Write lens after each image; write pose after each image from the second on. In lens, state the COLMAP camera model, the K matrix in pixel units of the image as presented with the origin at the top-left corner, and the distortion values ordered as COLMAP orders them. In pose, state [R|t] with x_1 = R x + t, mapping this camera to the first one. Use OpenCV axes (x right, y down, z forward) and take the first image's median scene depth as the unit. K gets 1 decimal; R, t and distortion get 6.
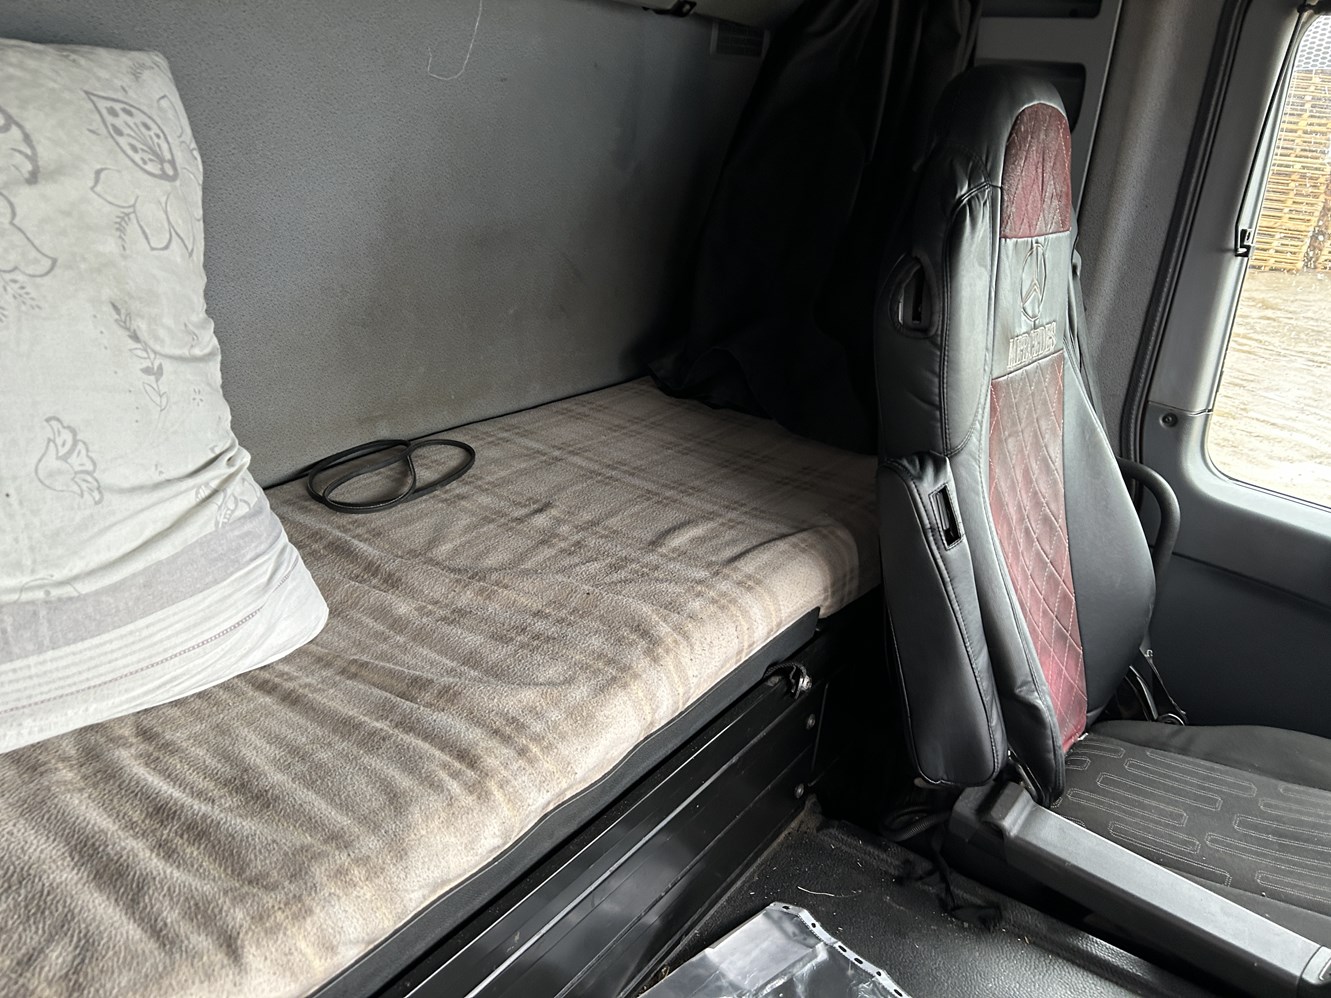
lens RADIAL K [[1001.7, 0, 673.2], [0, 1001.7, 488.2], [0, 0, 1]] dist [0.073303, -0.090551]
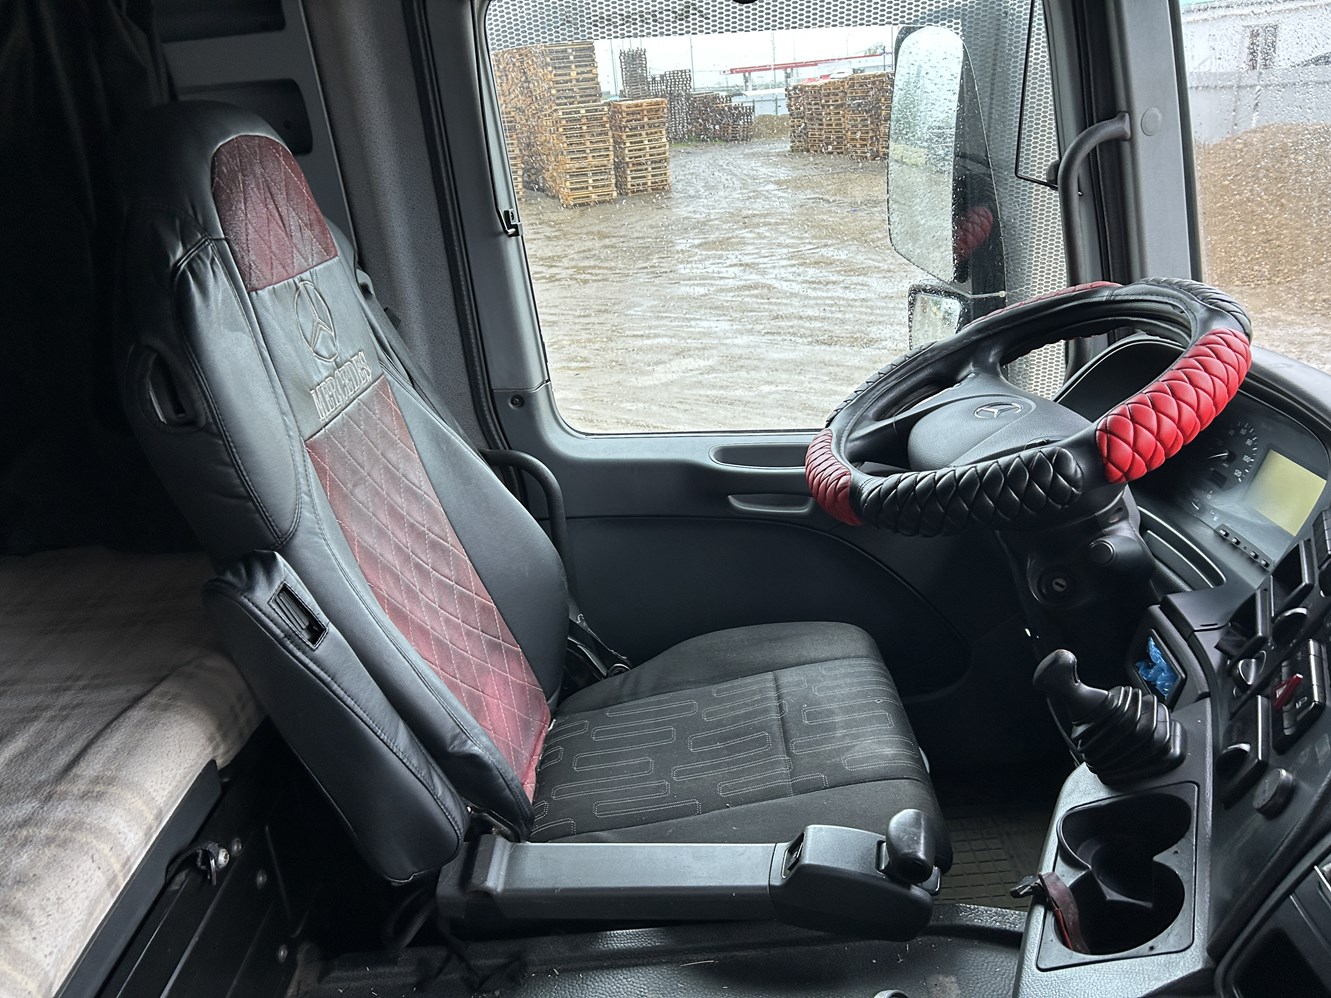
lens RADIAL K [[1001.7, 0, 671.2], [0, 1001.7, 488.9], [0, 0, 1]] dist [0.073303, -0.090551]
pose [[0.802034, -0.357563, 0.478425, 0.128307], [0.354875, 0.929569, 0.099823, -0.041351], [-0.480422, 0.089720, 0.872436, 0.052511]]
